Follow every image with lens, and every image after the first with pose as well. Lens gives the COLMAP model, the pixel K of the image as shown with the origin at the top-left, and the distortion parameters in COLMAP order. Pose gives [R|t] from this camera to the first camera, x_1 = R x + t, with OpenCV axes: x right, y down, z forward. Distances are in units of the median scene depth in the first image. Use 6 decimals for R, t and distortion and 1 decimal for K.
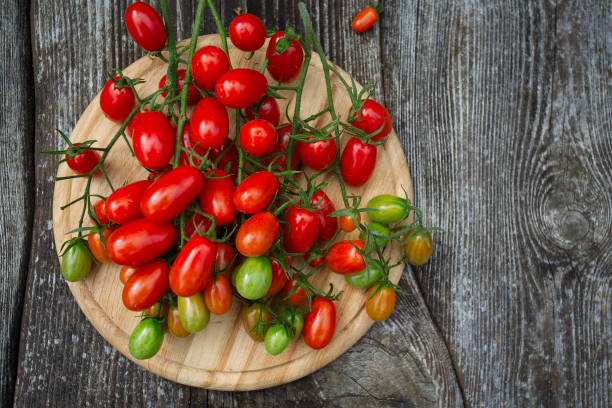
lens RADIAL K [[591.9, 0, 306.0], [0, 591.9, 204.0], [0, 0, 1]] dist [-0.003183, 0.102482]
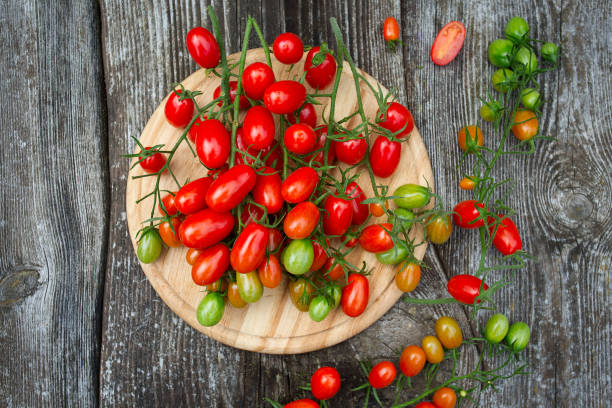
lens RADIAL K [[591.9, 0, 306.0], [0, 591.9, 204.0], [0, 0, 1]] dist [-0.003183, 0.102482]
pose [[0.998651, -0.021907, -0.047069, -0.013911], [0.022960, 0.999495, 0.021947, -0.006567], [0.046564, -0.022998, 0.998651, -0.161397]]
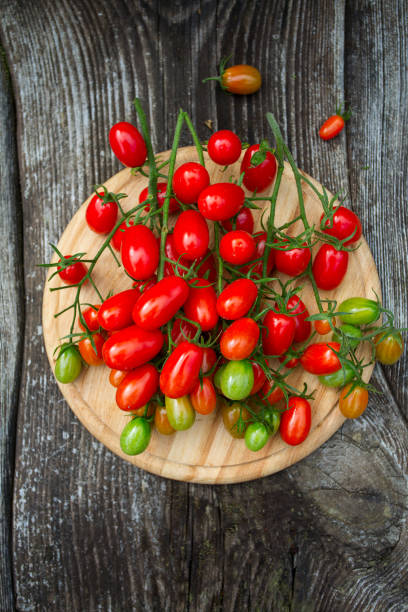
lens RADIAL K [[591.9, 0, 204.0], [0, 591.9, 306.0], [0, 0, 1]] dist [-0.003183, 0.102482]
pose [[0.997623, -0.017077, -0.066757, -0.061805], [0.018490, 0.999617, 0.020598, -0.026226], [0.066379, -0.021783, 0.997557, -0.054694]]
